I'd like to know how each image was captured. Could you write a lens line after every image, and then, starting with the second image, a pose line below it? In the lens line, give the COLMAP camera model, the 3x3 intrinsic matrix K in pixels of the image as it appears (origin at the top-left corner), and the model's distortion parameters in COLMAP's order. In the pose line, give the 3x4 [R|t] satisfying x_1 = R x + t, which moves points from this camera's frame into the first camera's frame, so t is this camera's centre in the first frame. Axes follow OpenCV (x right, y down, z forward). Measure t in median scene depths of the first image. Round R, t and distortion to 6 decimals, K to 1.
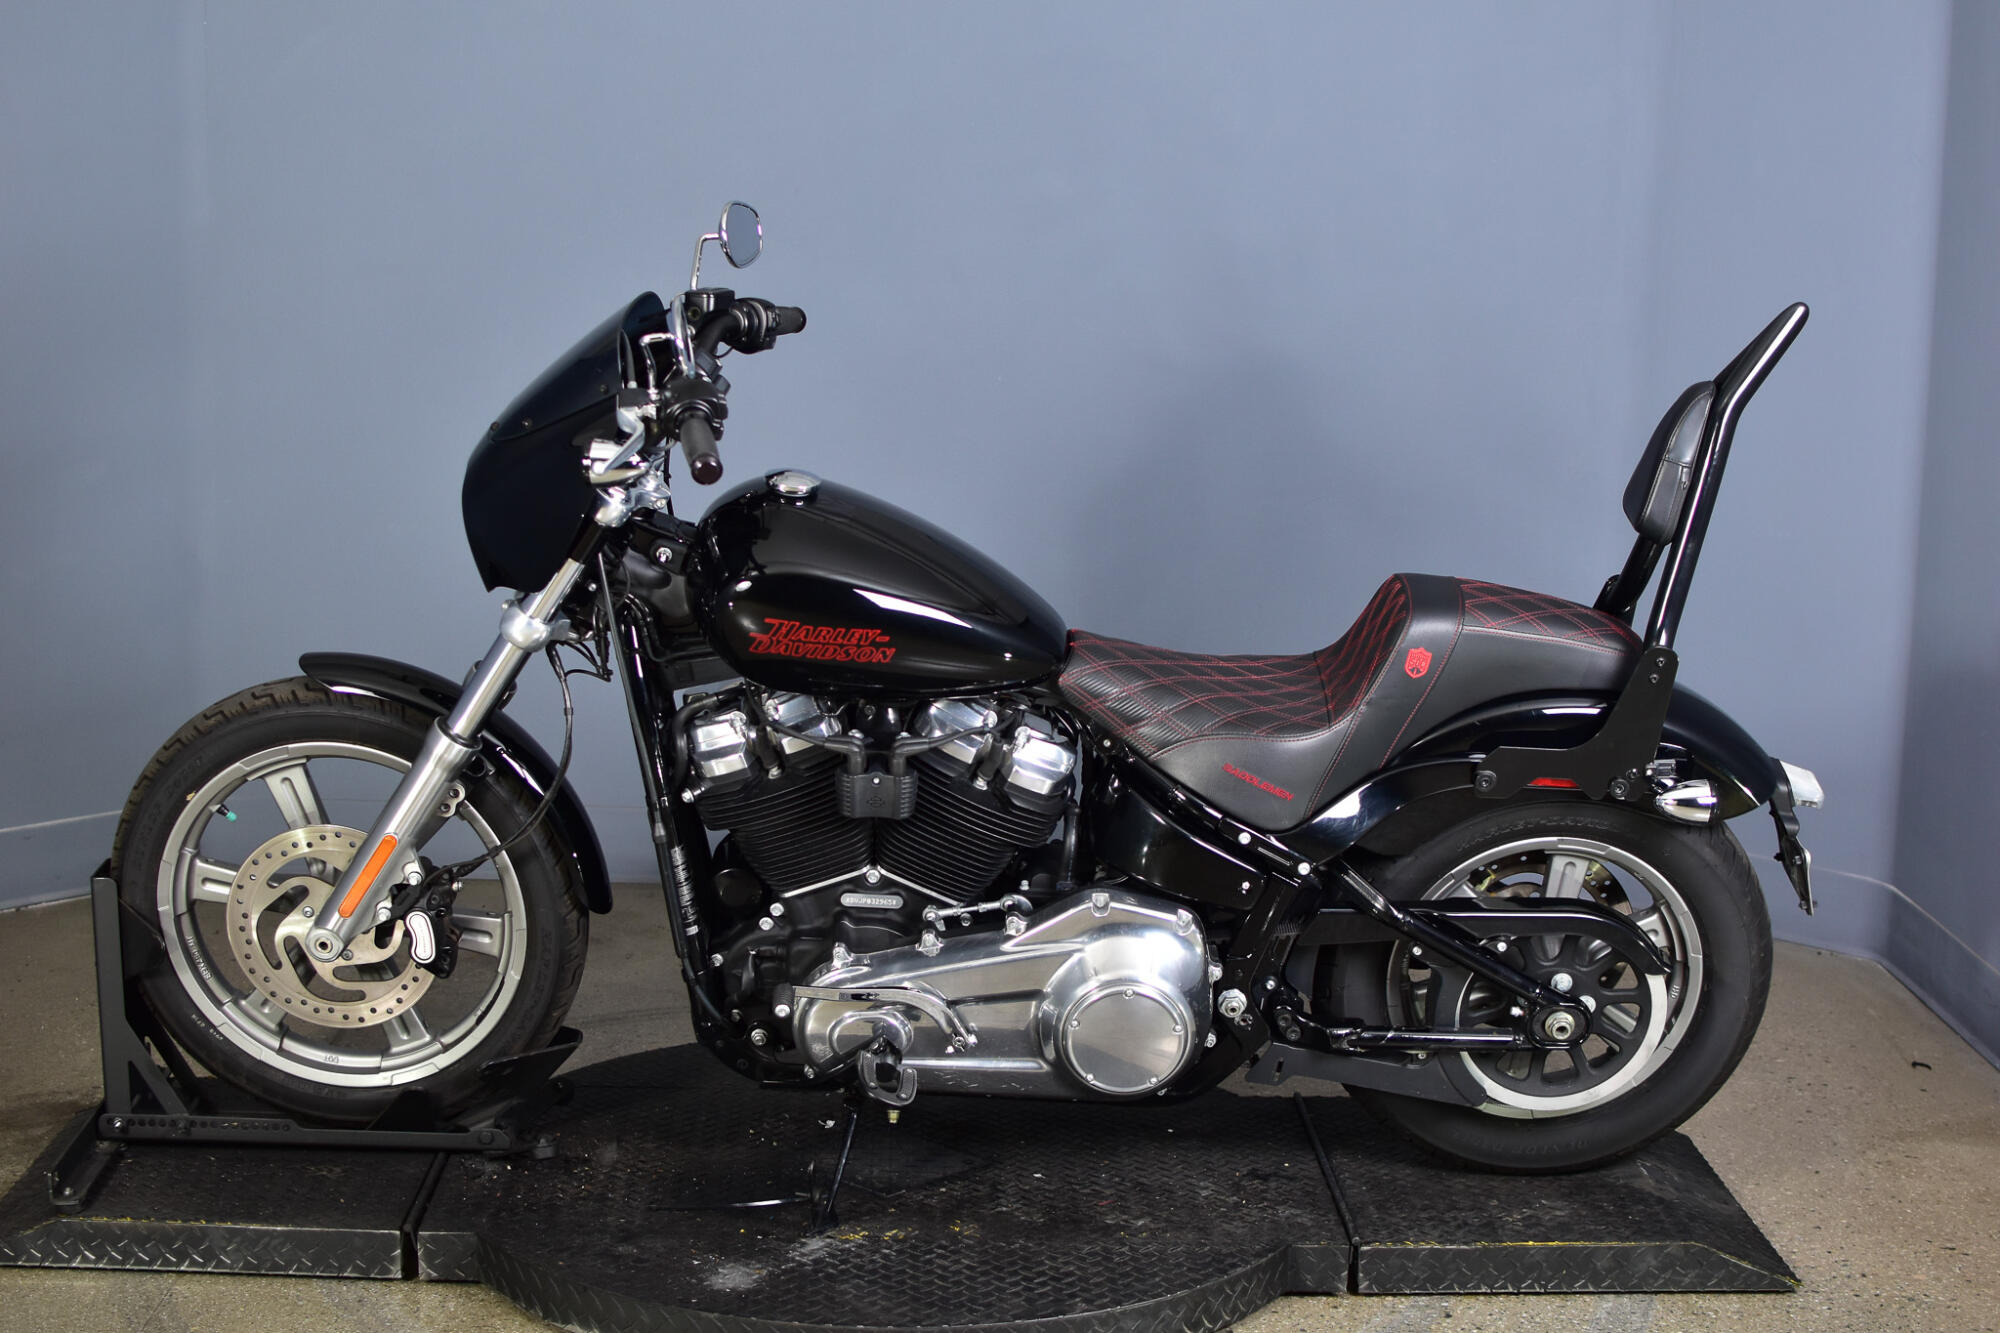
lens RADIAL K [[3006.2, 0, 1000.0], [0, 3006.2, 666.5], [0, 0, 1]] dist [-0.195916, 0.028242]
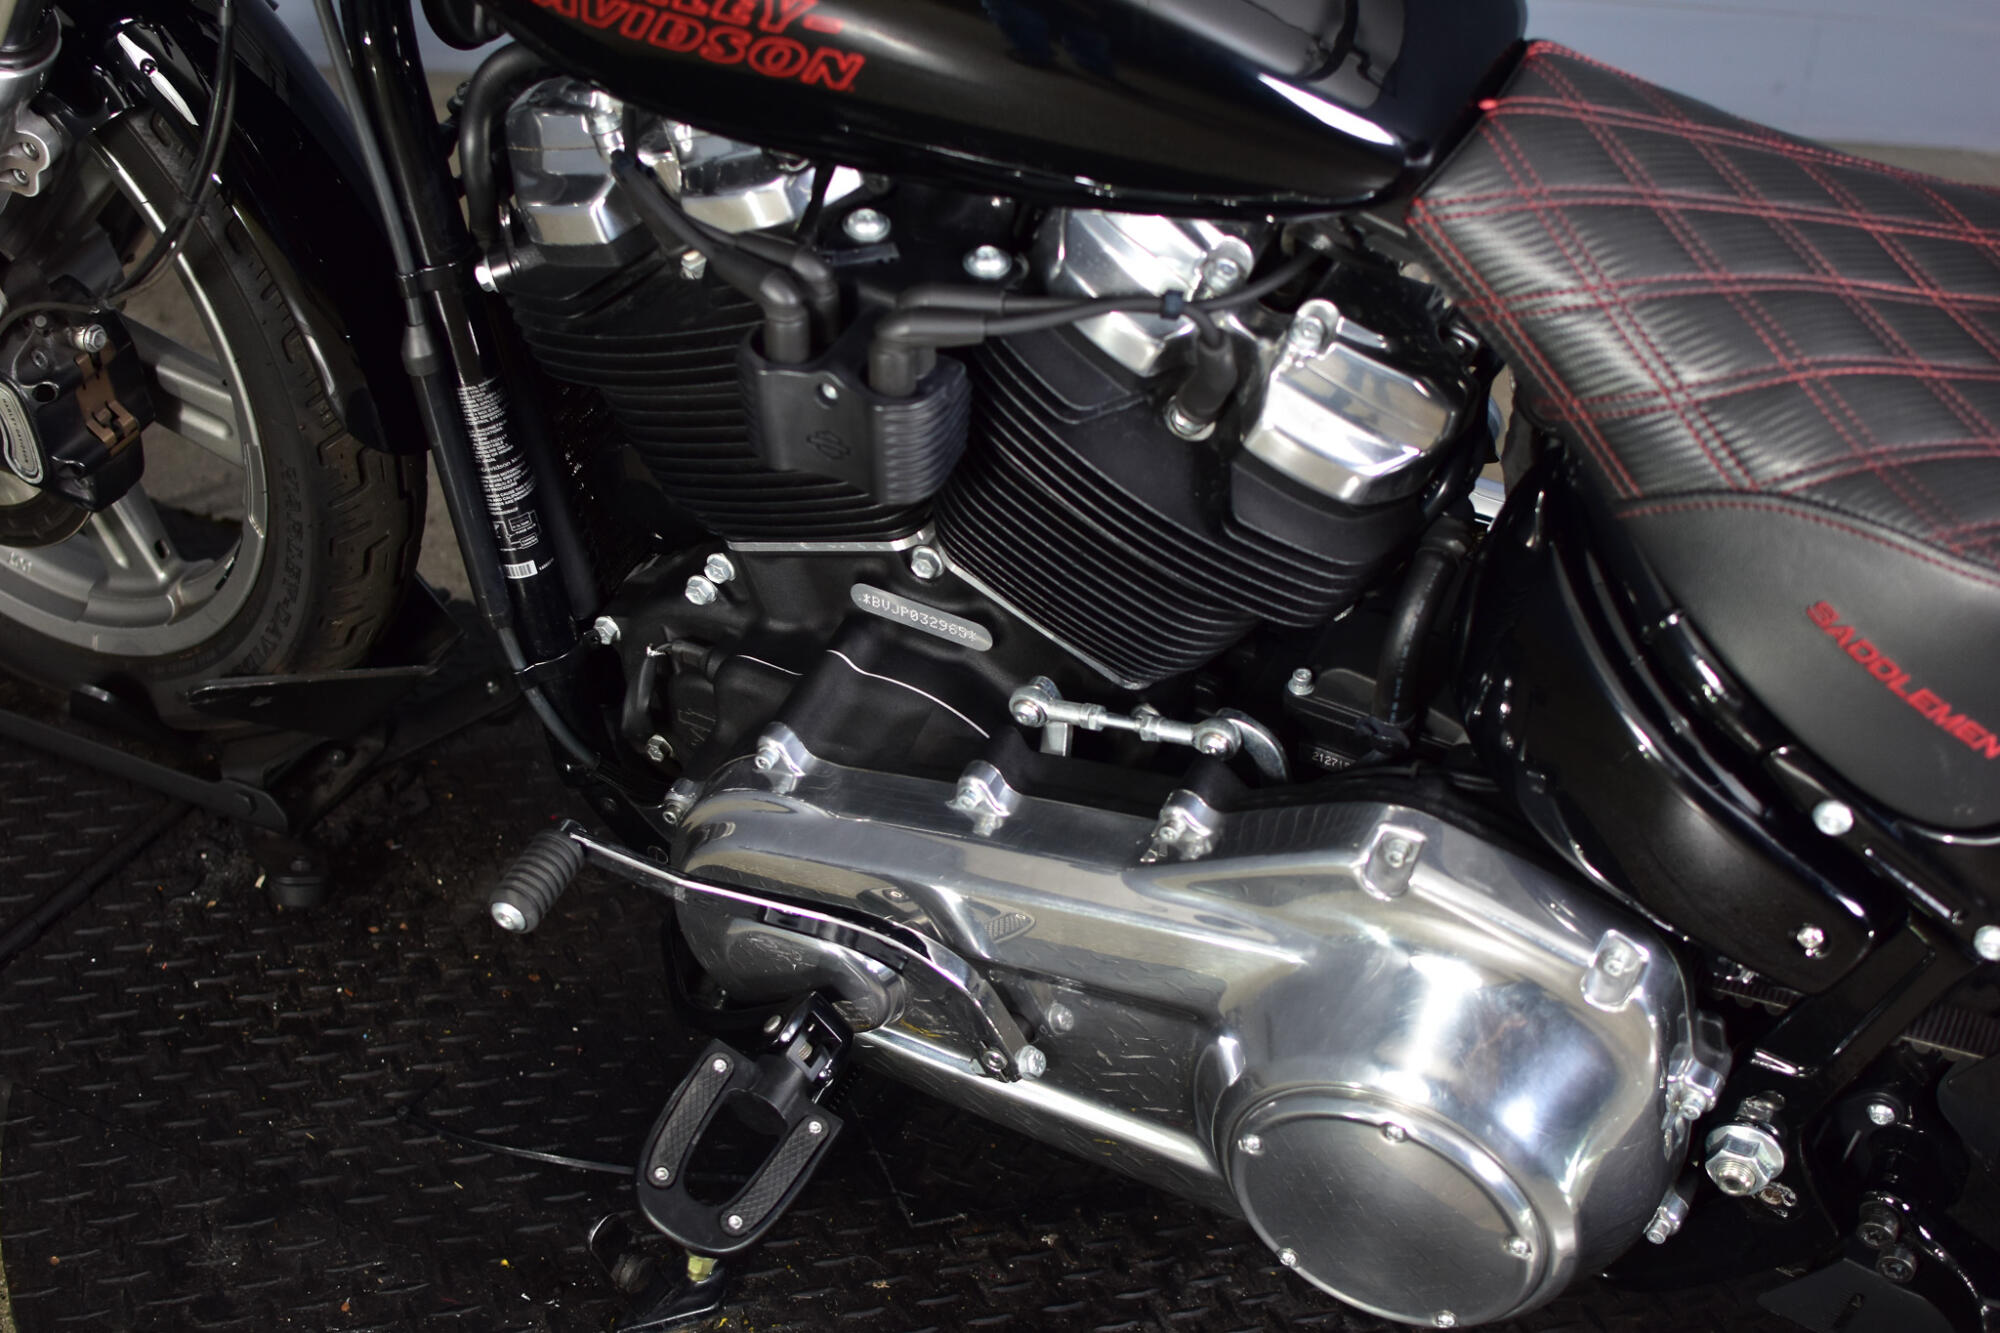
lens RADIAL K [[3045.1, 0, 1001.0], [0, 3045.1, 626.6], [0, 0, 1]] dist [-0.180653, 0.055628]
pose [[0.896754, 0.271113, -0.349757, 0.106777], [-0.130102, 0.916949, 0.377198, -0.072401], [0.422972, -0.292750, 0.857550, 0.672088]]
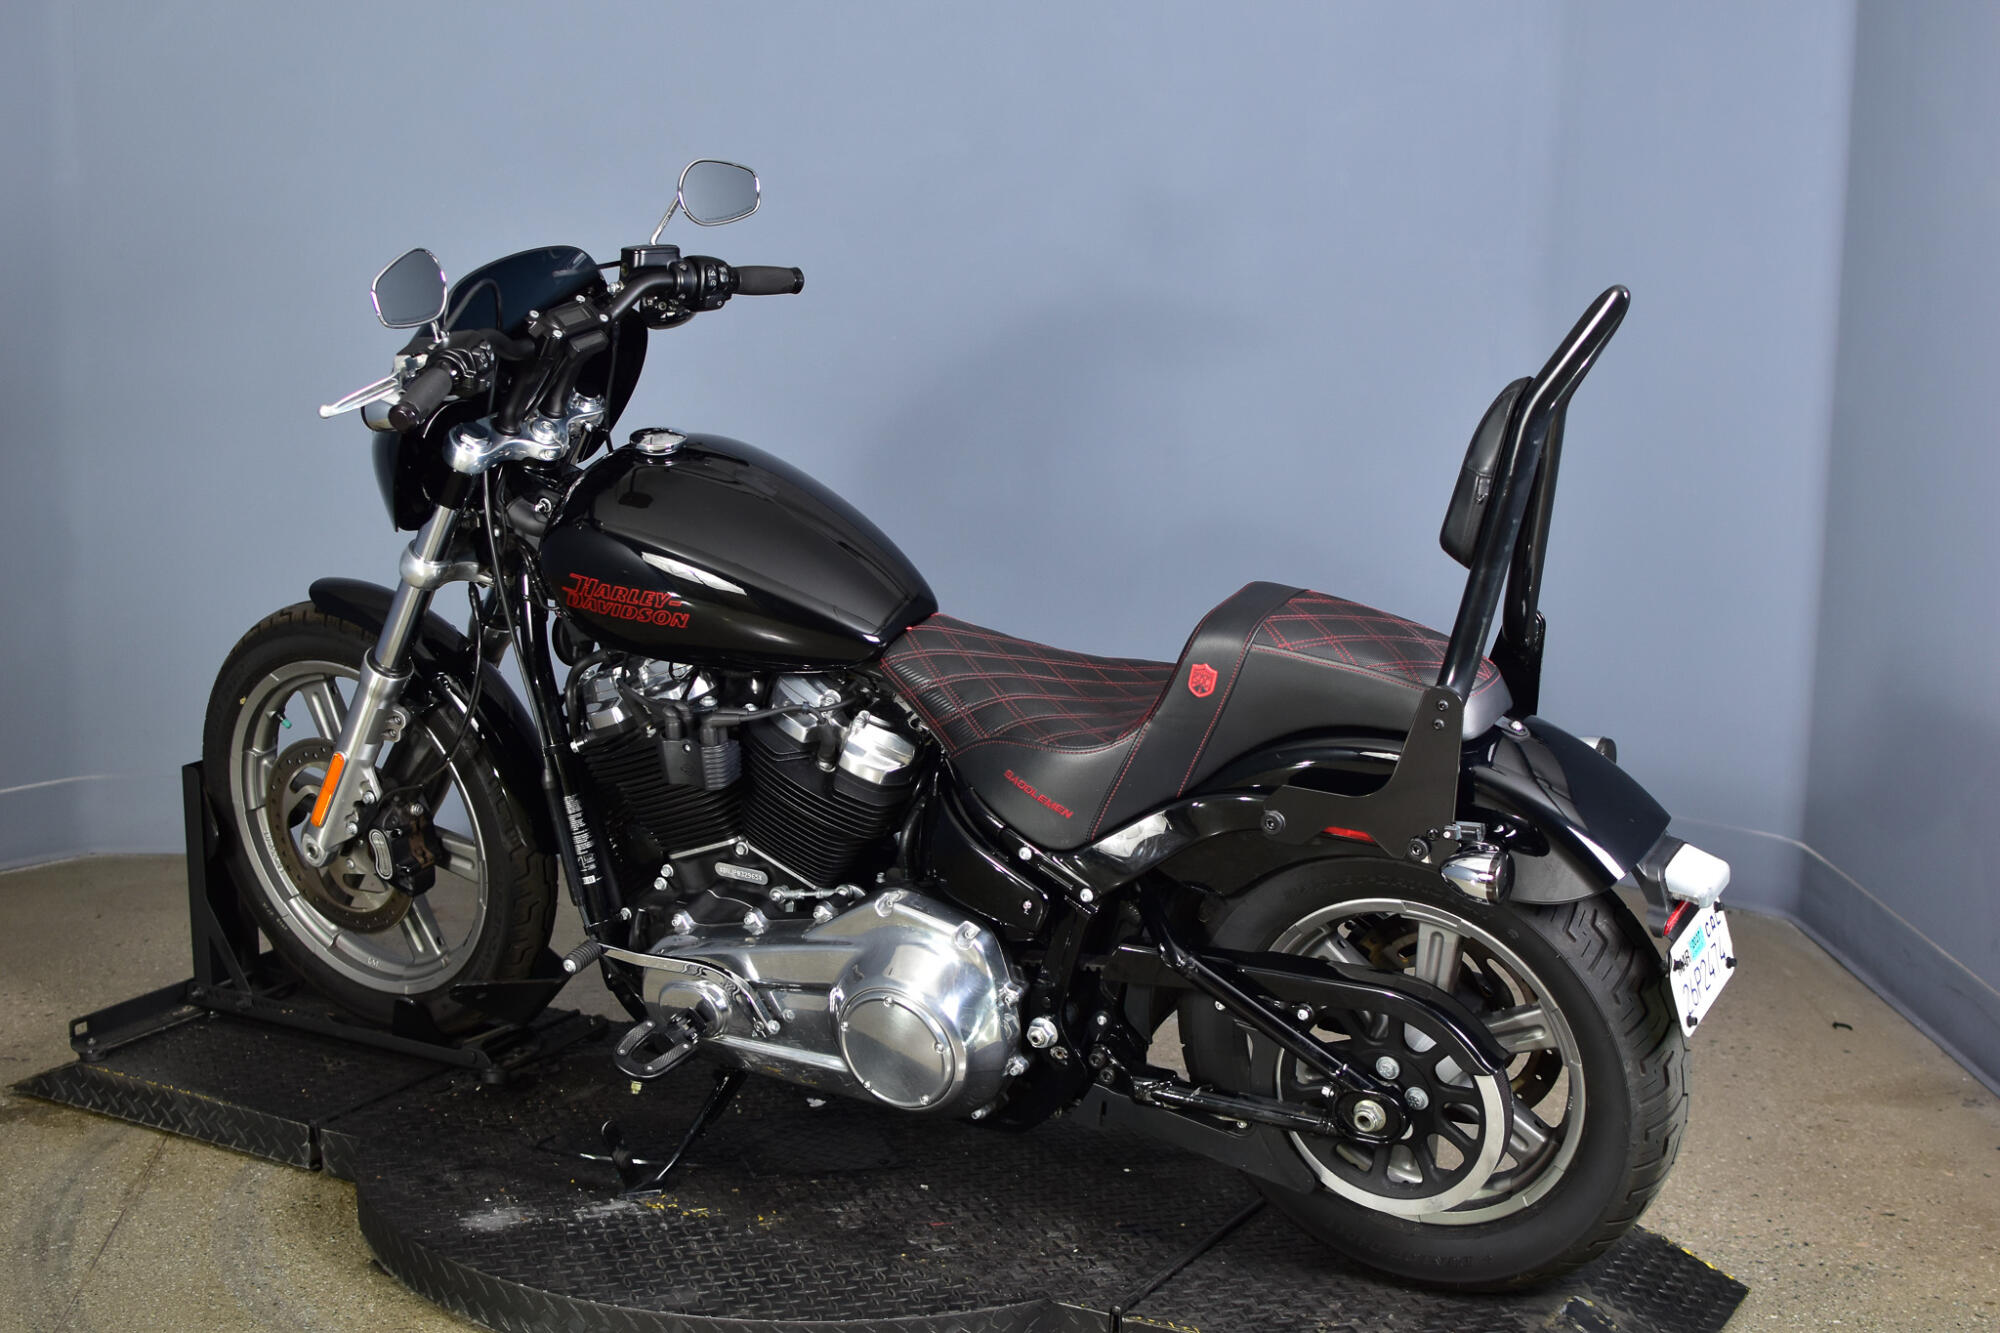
lens RADIAL K [[3006.2, 0, 1000.0], [0, 3006.2, 666.5], [0, 0, 1]] dist [-0.195916, 0.028242]
pose [[0.866267, 0.090860, -0.491249, 0.511372], [-0.089844, 0.995624, 0.025718, -0.022298], [0.491436, 0.021857, 0.870639, 0.189599]]
